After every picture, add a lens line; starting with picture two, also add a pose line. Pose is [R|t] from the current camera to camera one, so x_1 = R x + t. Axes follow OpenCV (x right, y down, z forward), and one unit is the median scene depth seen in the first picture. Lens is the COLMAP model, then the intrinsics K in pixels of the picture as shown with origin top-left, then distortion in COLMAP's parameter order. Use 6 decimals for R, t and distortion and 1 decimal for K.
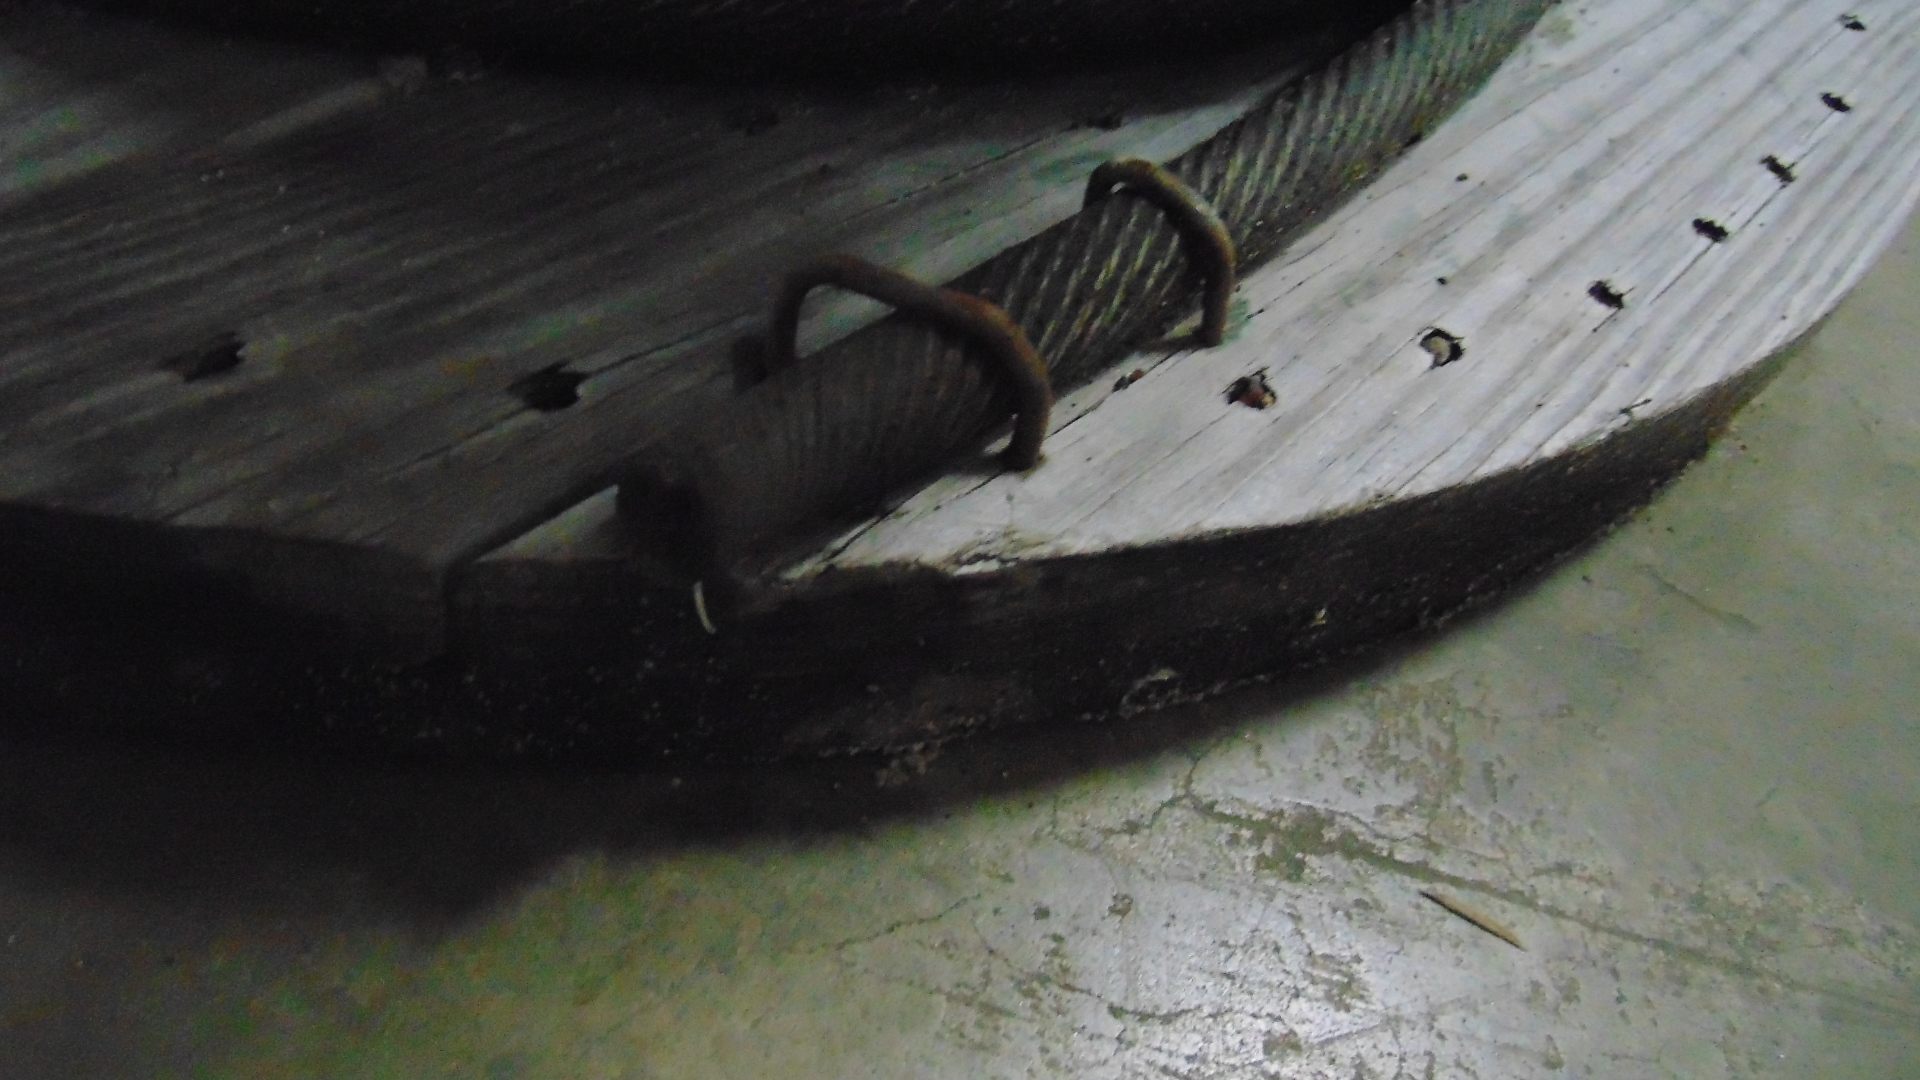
lens RADIAL K [[1423.6, 0, 960.0], [0, 1423.6, 540.0], [0, 0, 1]] dist [-0.044238, 0.114597]
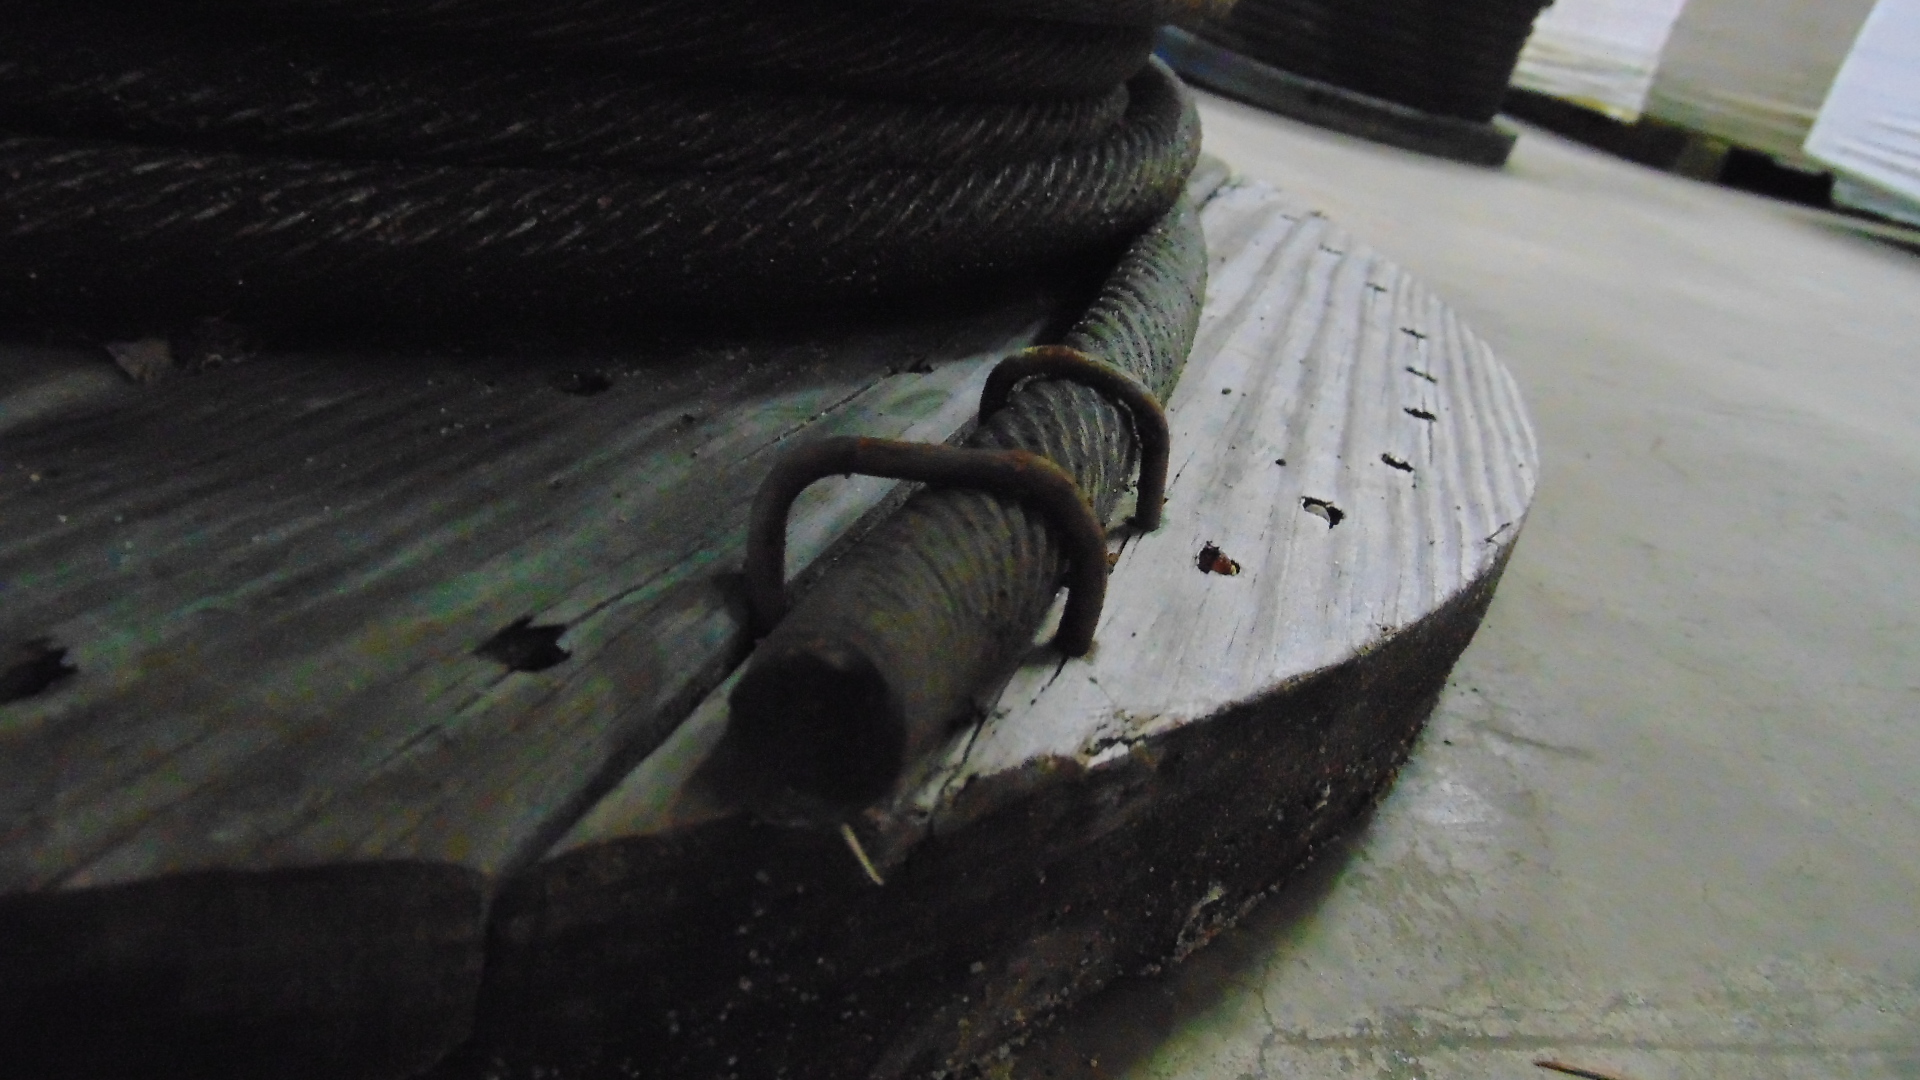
lens RADIAL K [[1429.0, 0, 960.0], [0, 1429.0, 540.0], [0, 0, 1]] dist [-0.041907, 0.089654]
pose [[0.909315, -0.156560, 0.385533, -0.328042], [0.269146, 0.927899, -0.258000, 0.084807], [-0.317343, 0.338368, 0.885890, 0.231084]]
